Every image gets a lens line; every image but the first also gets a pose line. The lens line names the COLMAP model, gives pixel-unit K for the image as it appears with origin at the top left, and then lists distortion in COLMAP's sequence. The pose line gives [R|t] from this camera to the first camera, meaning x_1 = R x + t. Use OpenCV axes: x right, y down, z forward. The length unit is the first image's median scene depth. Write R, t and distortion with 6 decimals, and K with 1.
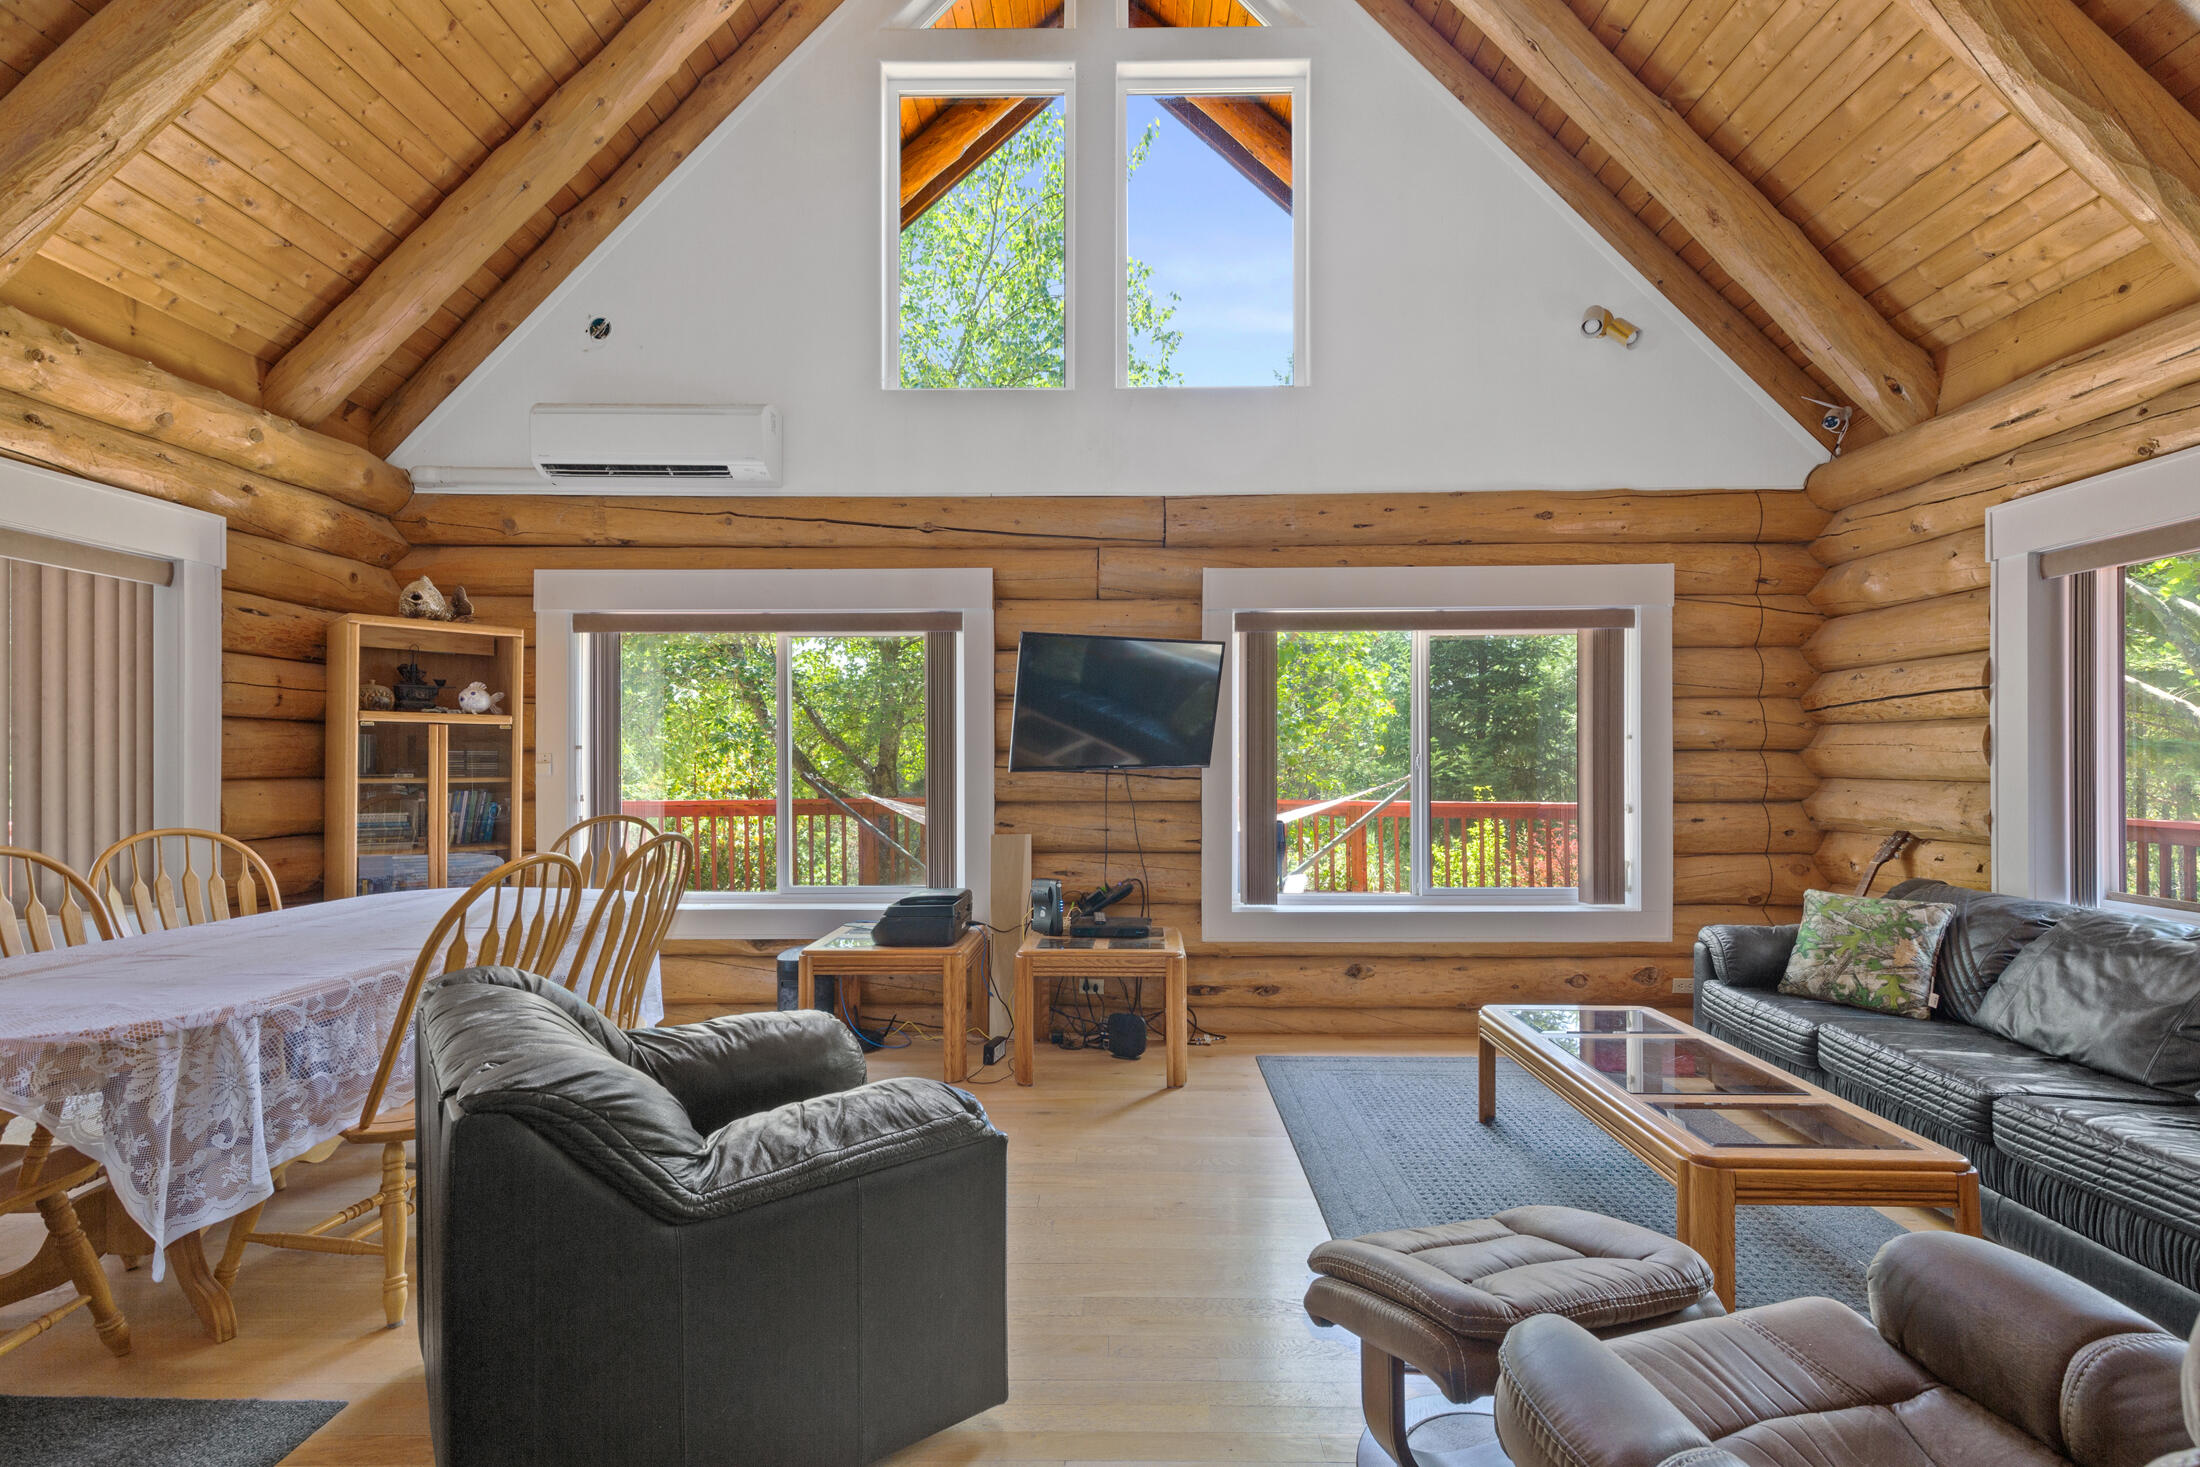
lens RADIAL K [[993.7, 0, 1106.3], [0, 993.7, 752.1], [0, 0, 1]] dist [0.010830, -0.000153]
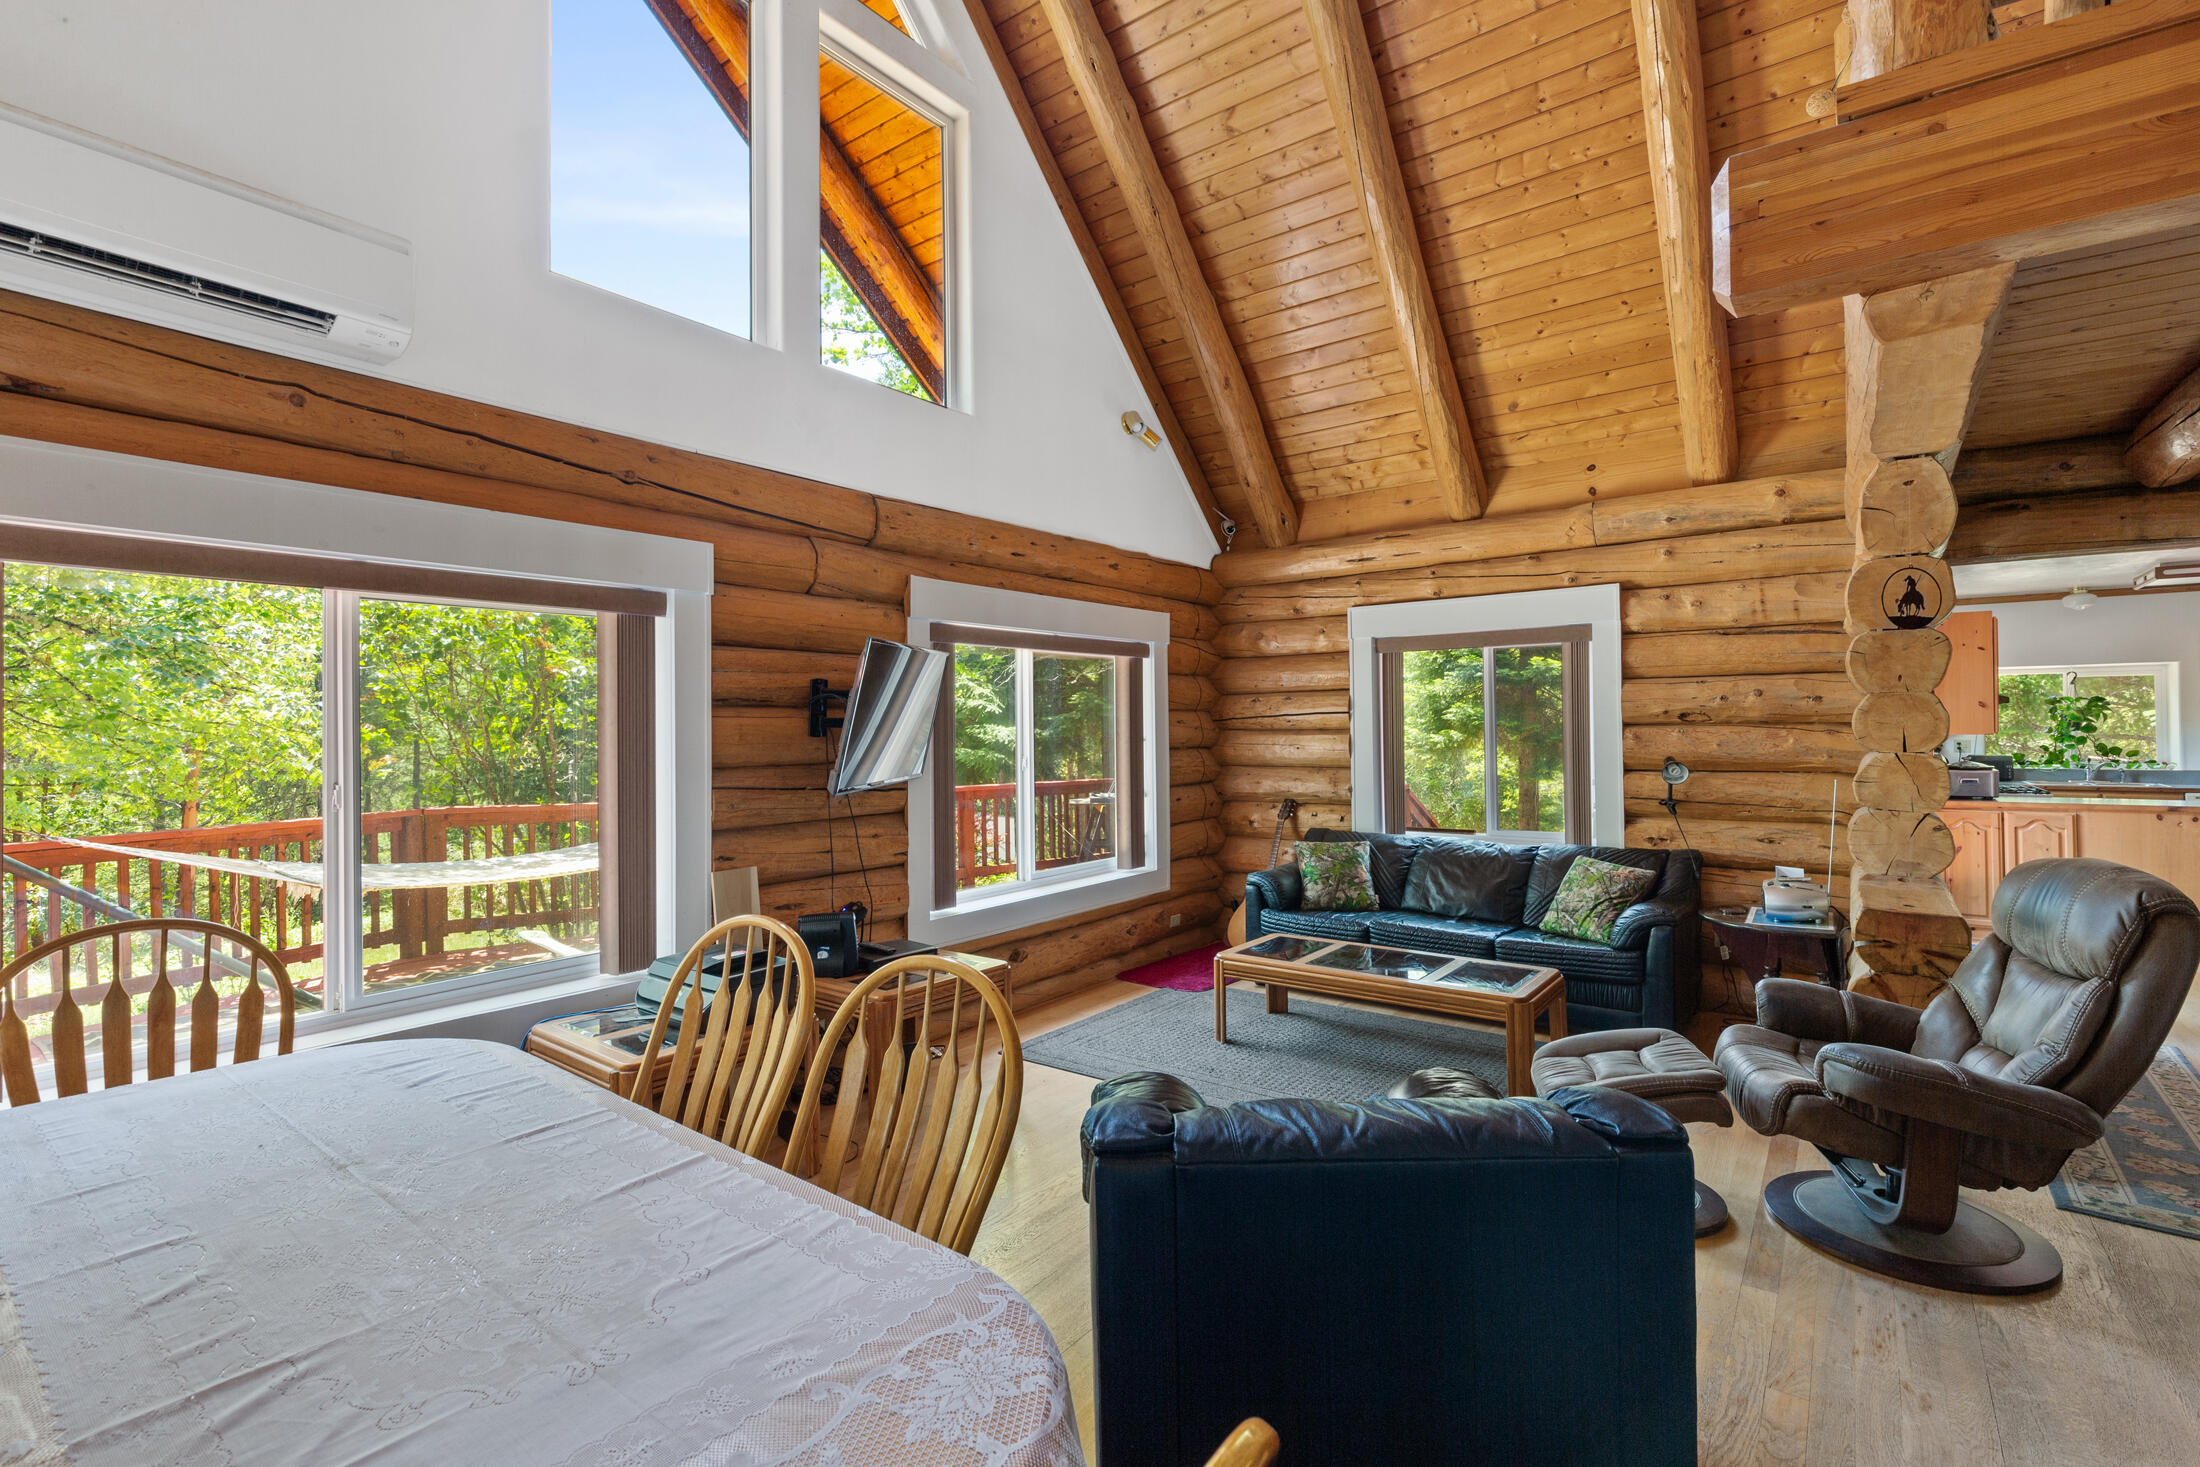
lens RADIAL K [[993.7, 0, 1110.1], [0, 993.7, 712.8], [0, 0, 1]] dist [0.010830, -0.000153]
pose [[0.590493, 0.007429, 0.807009, -0.579675], [0.006142, 0.999887, -0.013698, -0.033947], [-0.807020, 0.013045, 0.590380, 0.259531]]
